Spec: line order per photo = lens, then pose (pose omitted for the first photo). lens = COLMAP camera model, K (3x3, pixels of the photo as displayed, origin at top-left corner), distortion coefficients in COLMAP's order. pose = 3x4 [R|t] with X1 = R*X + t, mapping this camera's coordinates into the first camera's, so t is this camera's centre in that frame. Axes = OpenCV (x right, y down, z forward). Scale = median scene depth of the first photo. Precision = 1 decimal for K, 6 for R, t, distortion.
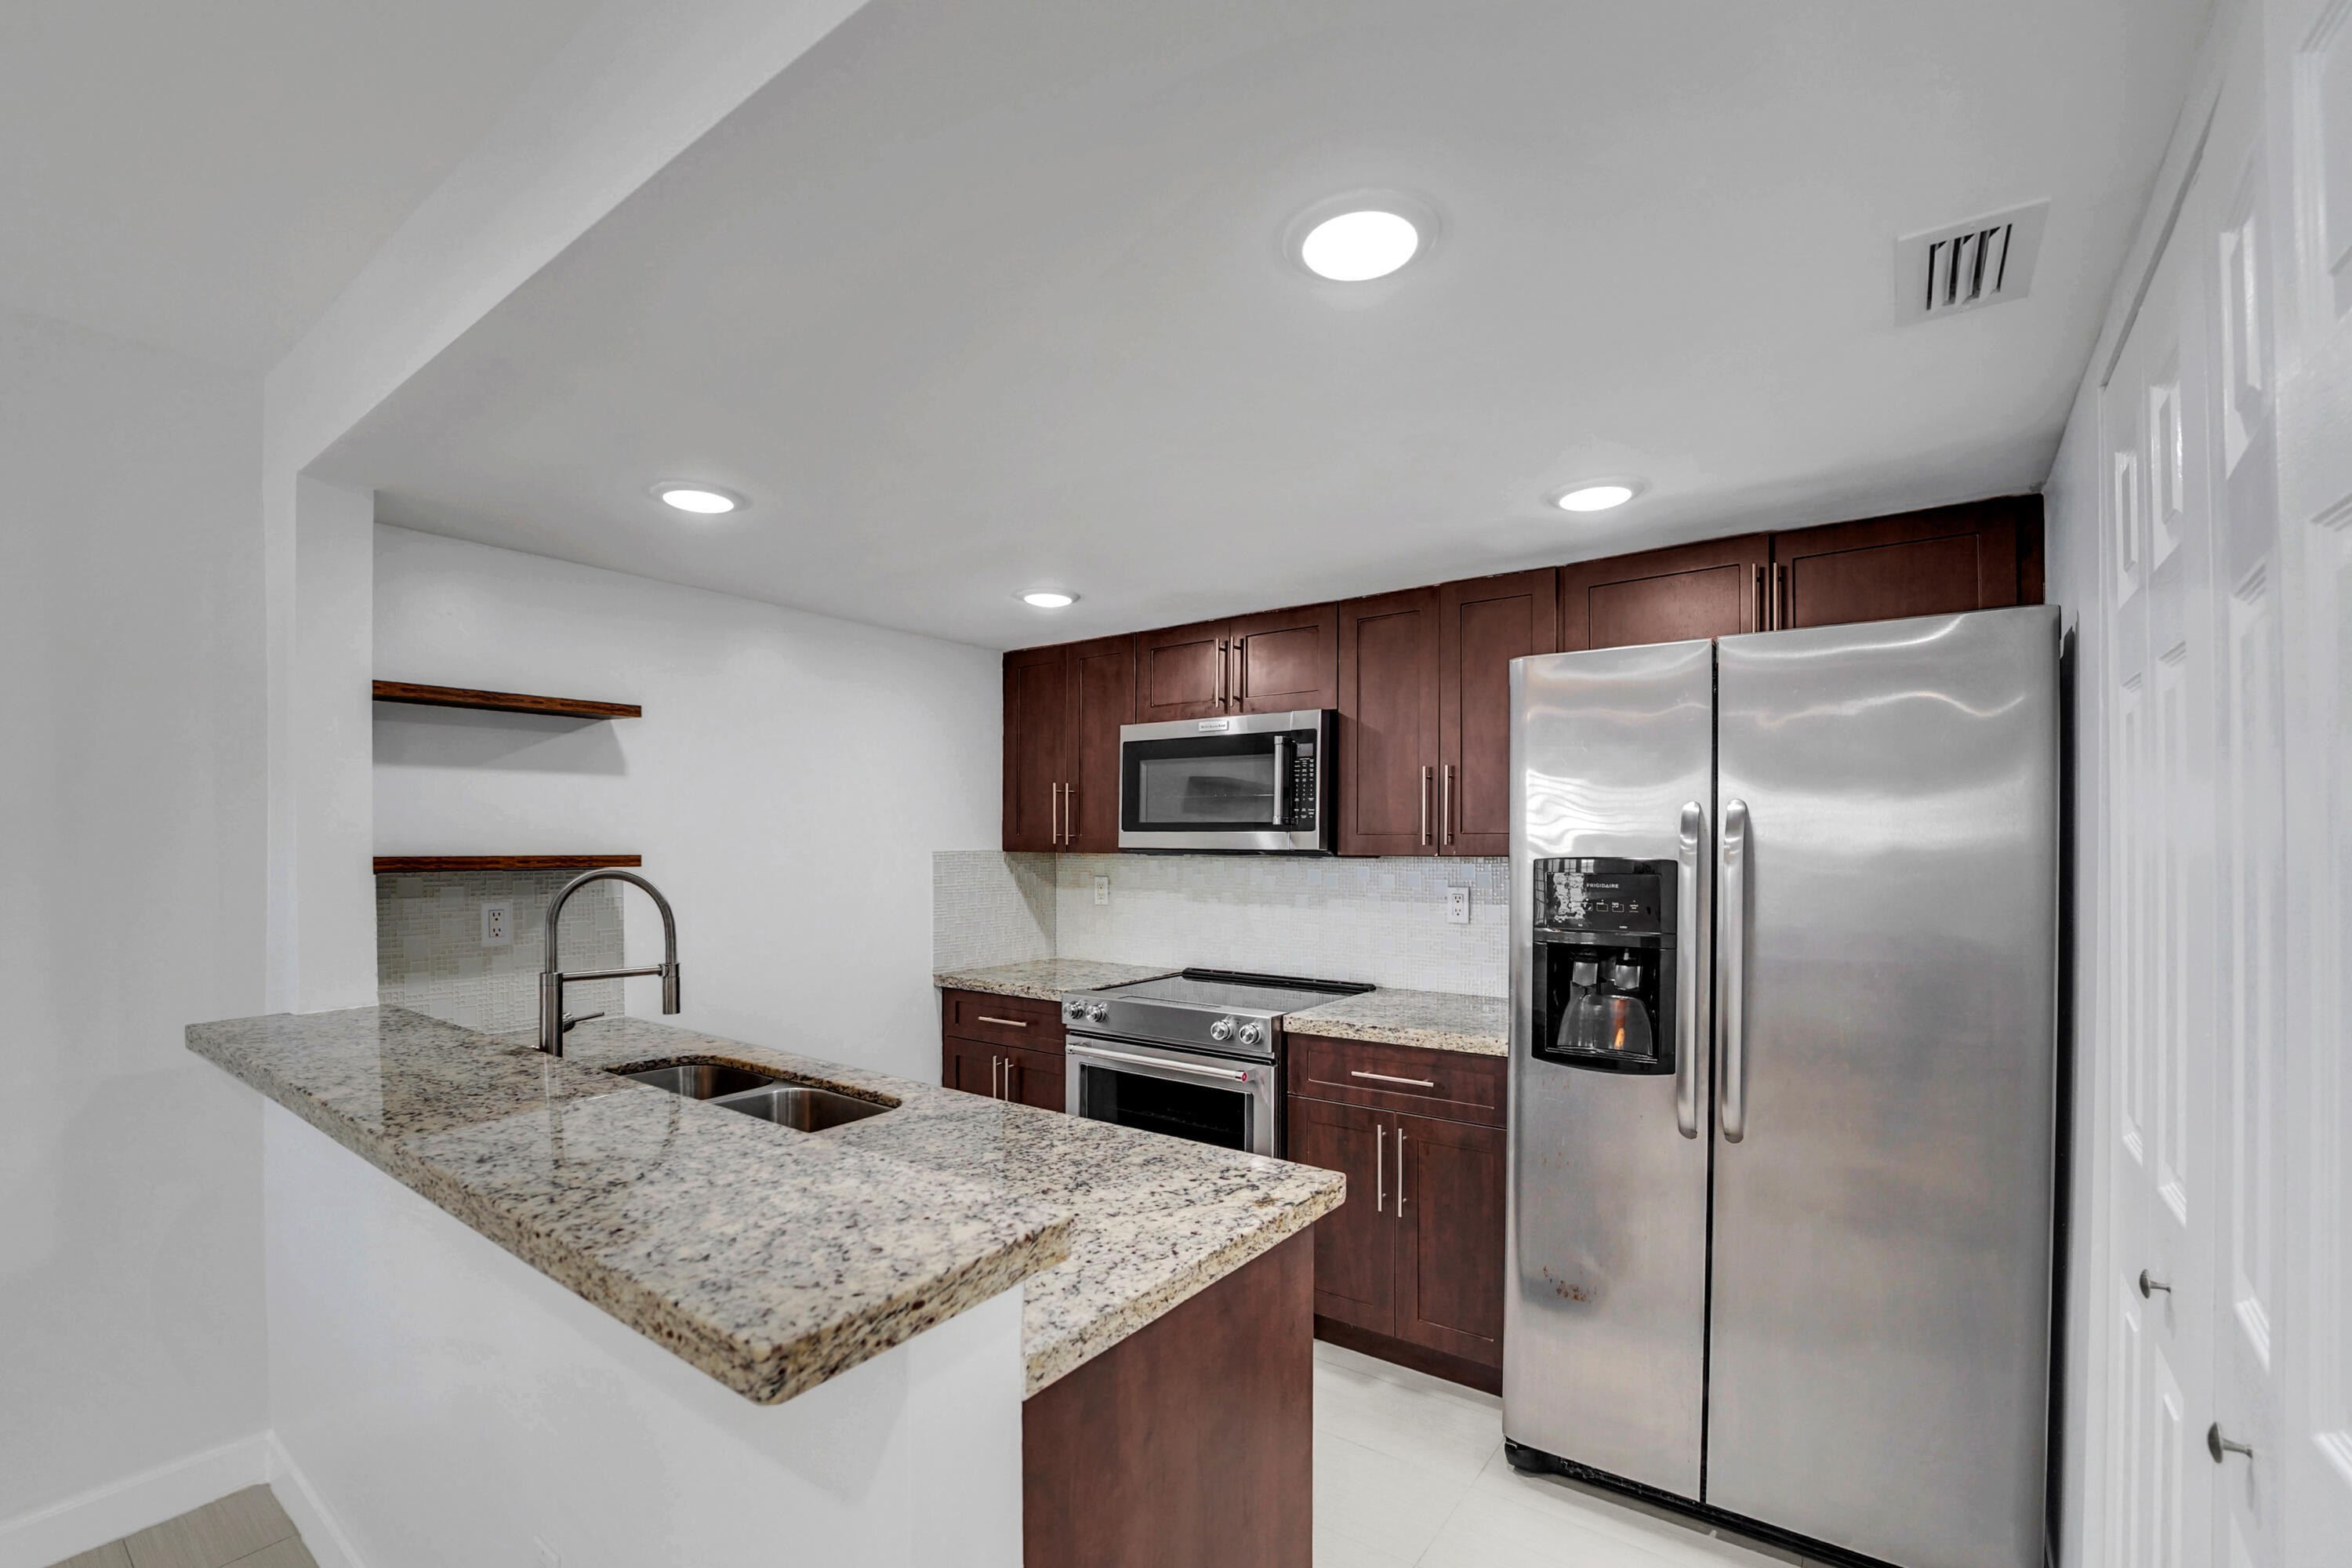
lens RADIAL K [[1007.0, 0, 1161.4], [0, 1007.0, 847.2], [0, 0, 1]] dist [-0.022329, -0.001738]
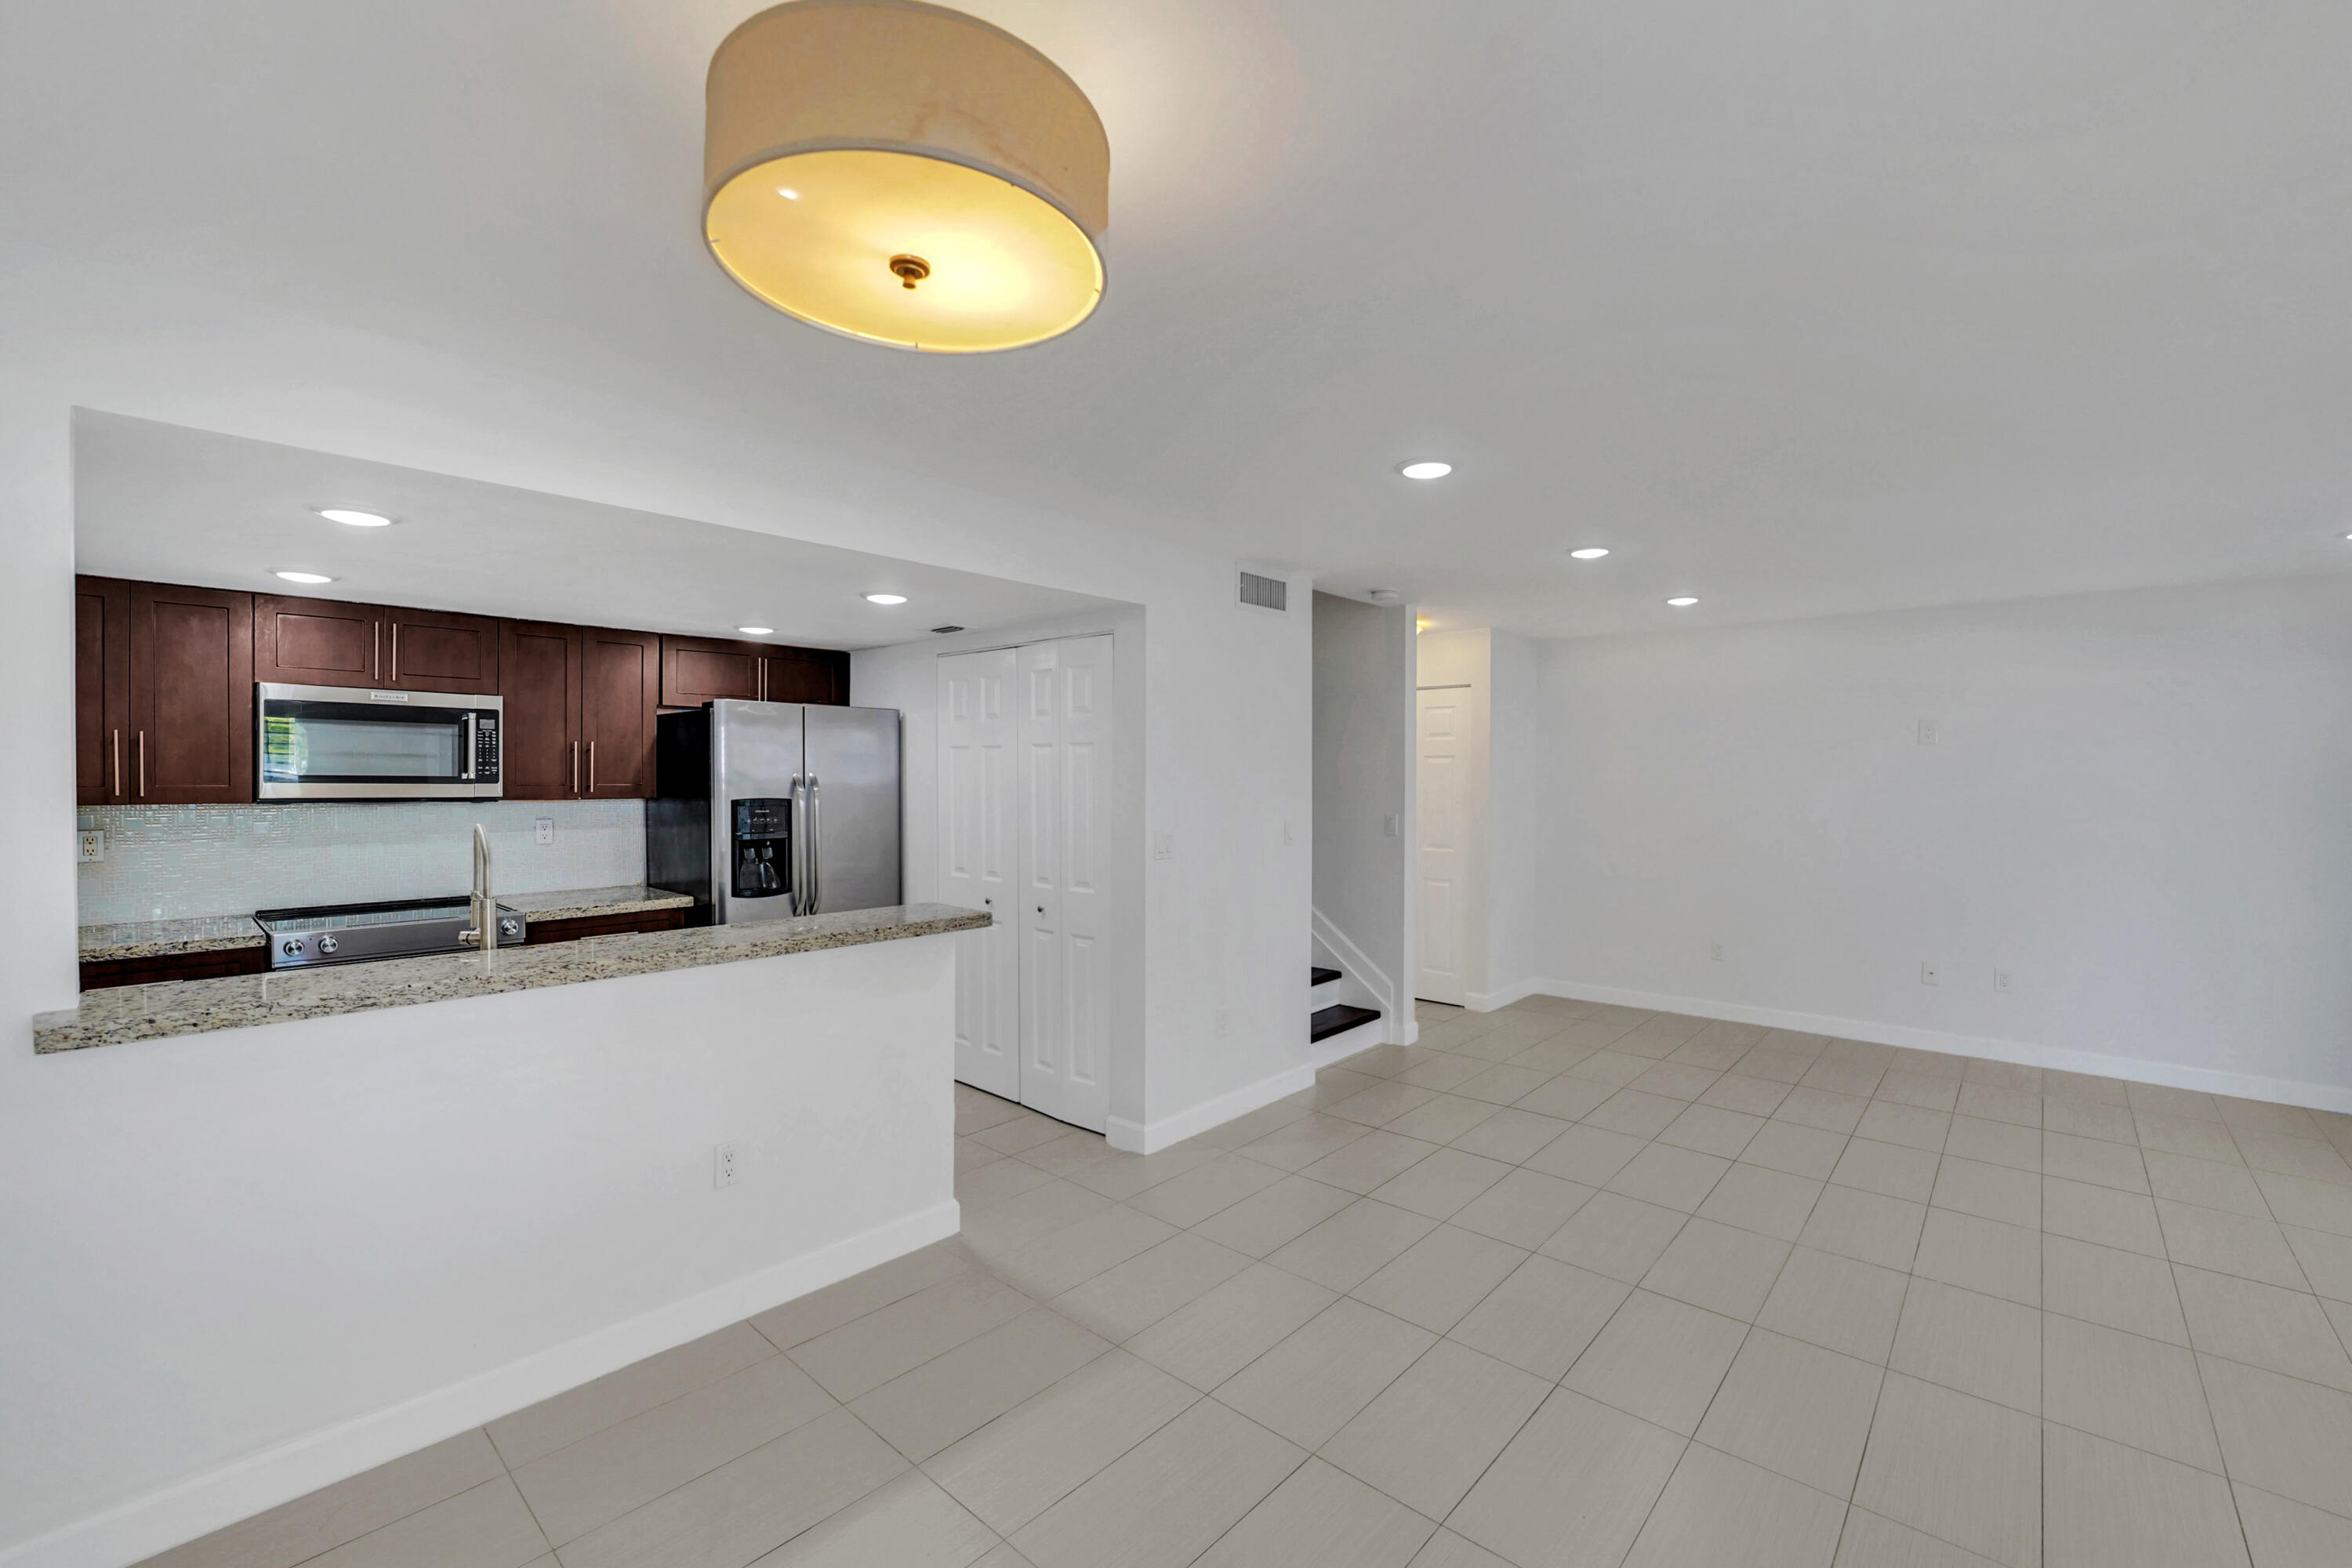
lens RADIAL K [[993.0, 0, 1174.4], [0, 993.0, 790.0], [0, 0, 1]] dist [-0.021277, 0.002342]
pose [[0.086750, -0.015821, 0.996104, -1.301377], [-0.003721, 0.999862, 0.016205, -0.037271], [-0.996223, -0.005113, 0.086679, -0.057443]]
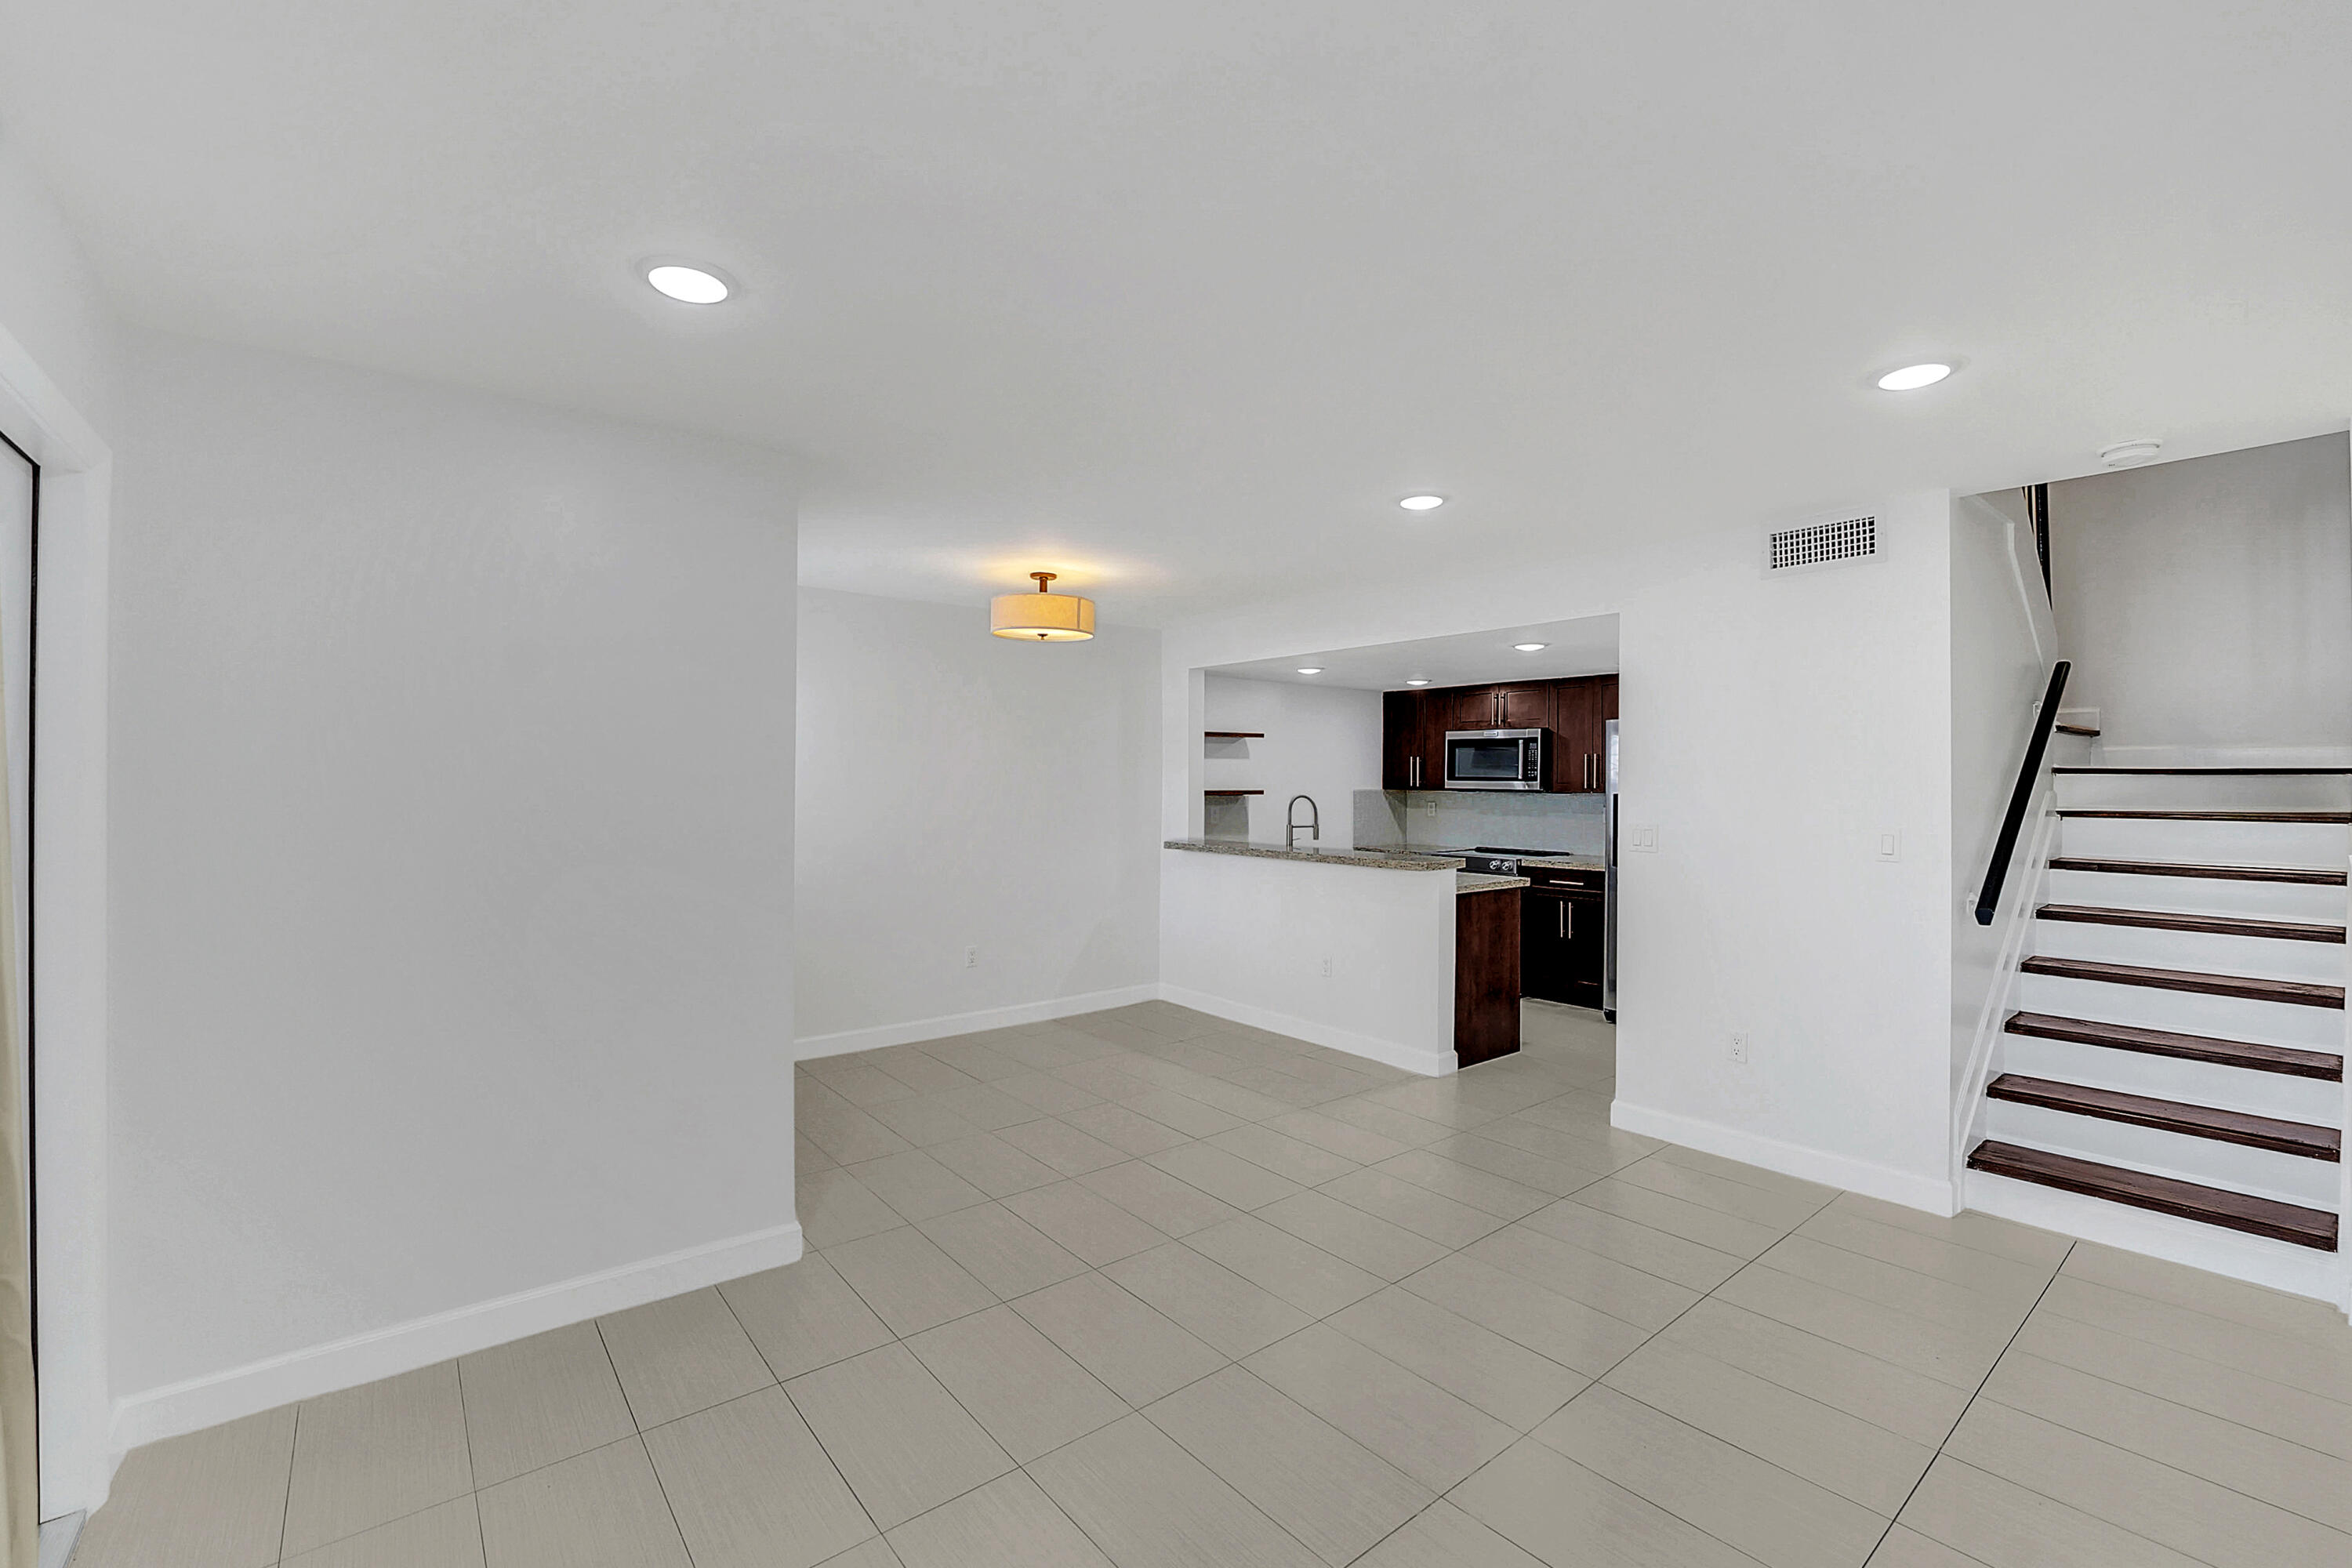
lens RADIAL K [[993.0, 0, 1185.3], [0, 993.0, 780.0], [0, 0, 1]] dist [-0.021277, 0.002342]
pose [[0.970606, 0.004501, -0.240632, -0.096008], [-0.005499, 0.999979, -0.003477, -0.008249], [0.240612, 0.004698, 0.970610, -1.601502]]
